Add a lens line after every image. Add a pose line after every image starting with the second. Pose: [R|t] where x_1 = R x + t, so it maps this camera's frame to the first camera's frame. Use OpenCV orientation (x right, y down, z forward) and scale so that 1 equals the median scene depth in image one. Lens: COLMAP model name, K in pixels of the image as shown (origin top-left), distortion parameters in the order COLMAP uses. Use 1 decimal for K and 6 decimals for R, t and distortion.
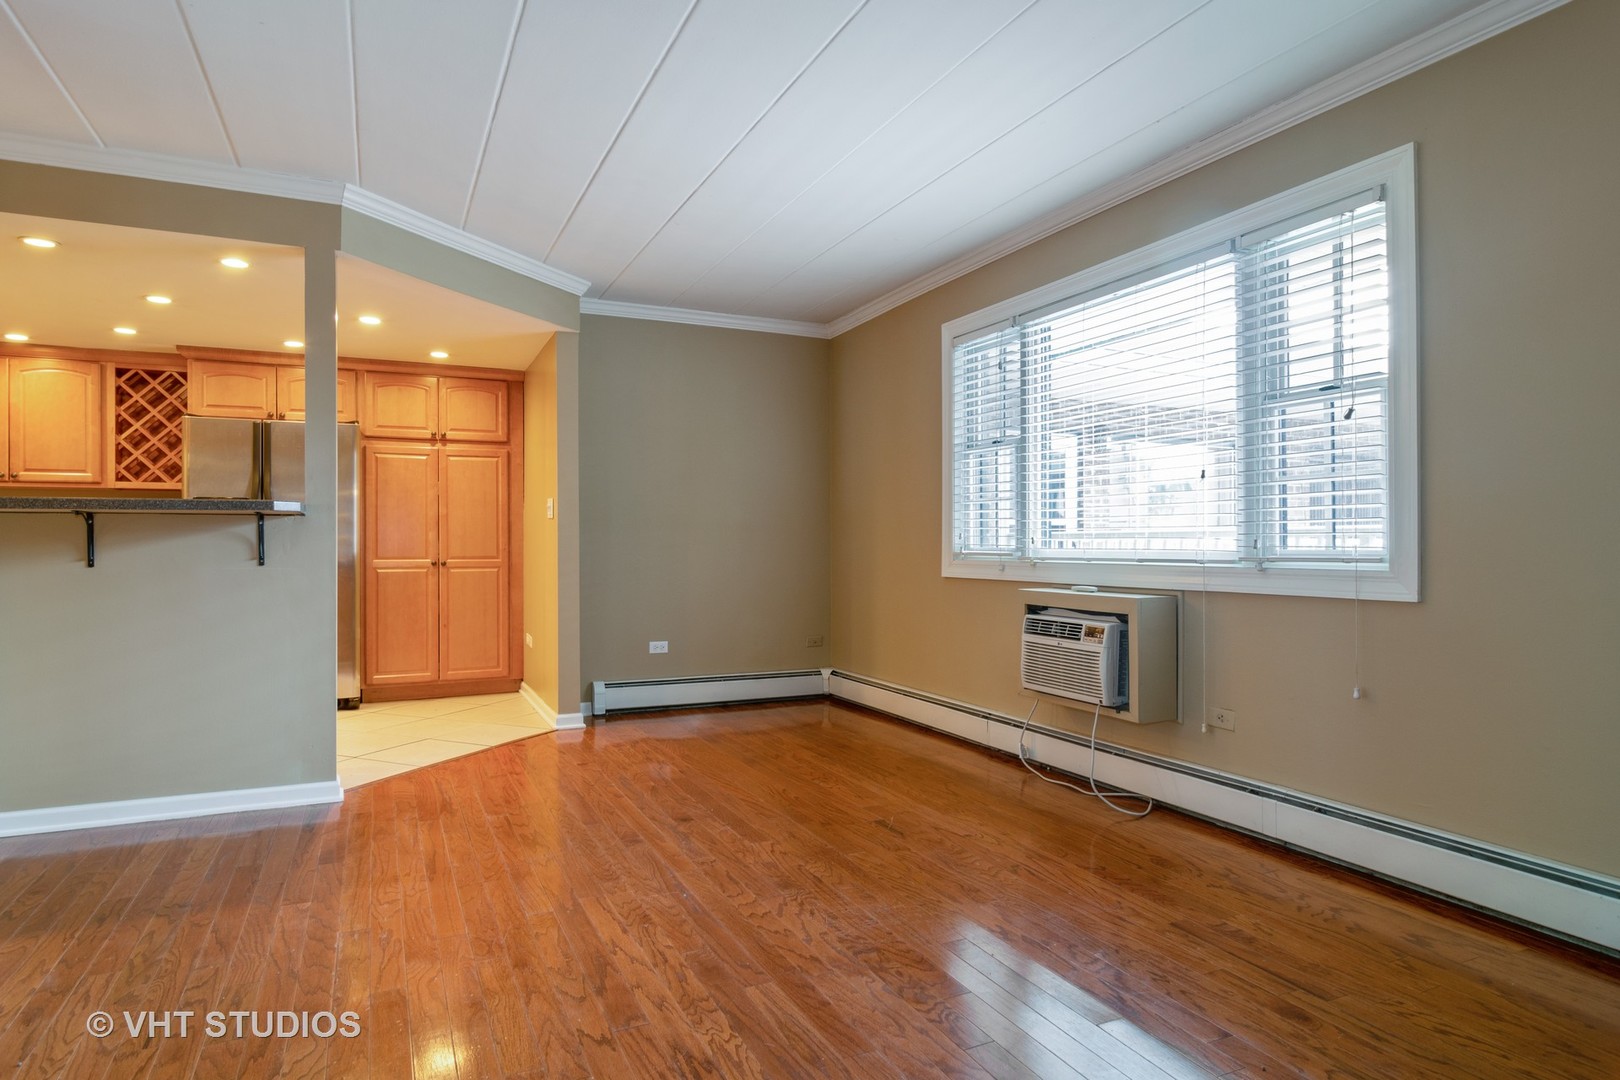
lens RADIAL K [[928.4, 0, 809.5], [0, 928.4, 535.8], [0, 0, 1]] dist [-0.001202, -0.000206]
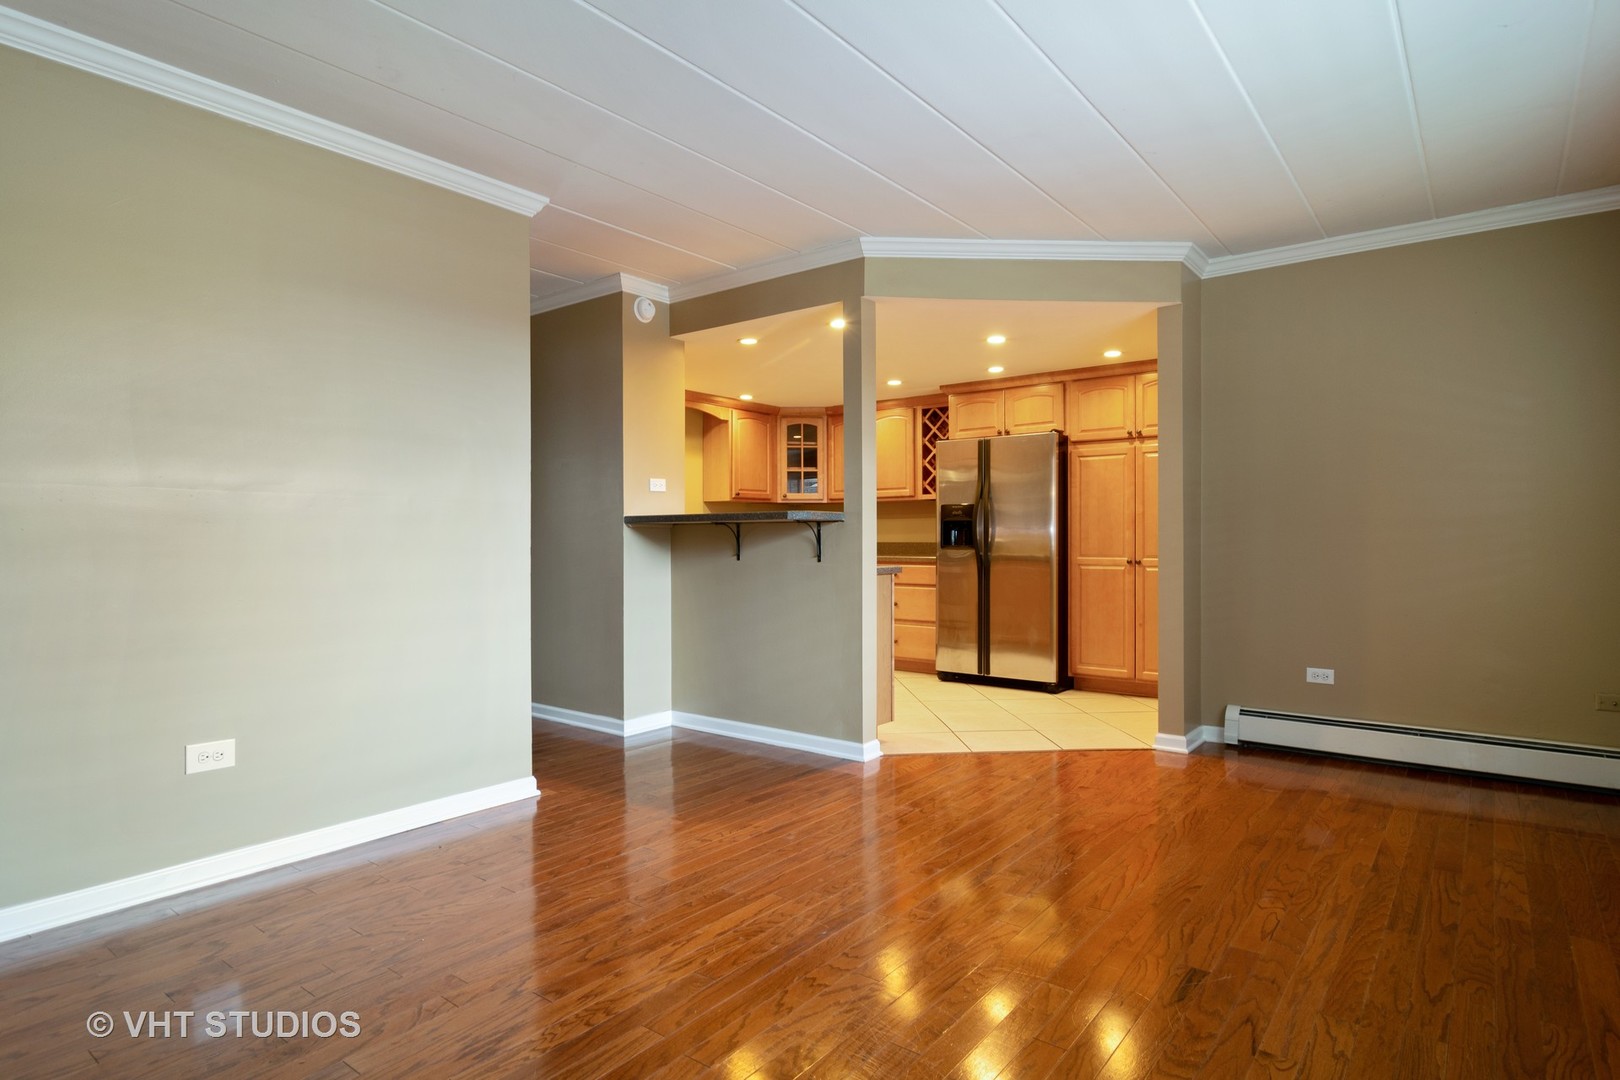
lens RADIAL K [[873.9, 0, 811.6], [0, 873.9, 547.8], [0, 0, 1]] dist [-0.007504, -0.000190]
pose [[0.458312, 0.011652, -0.888715, 0.306857], [0.008532, 0.999810, 0.017509, -0.005430], [0.888750, -0.015607, 0.458126, 0.291791]]
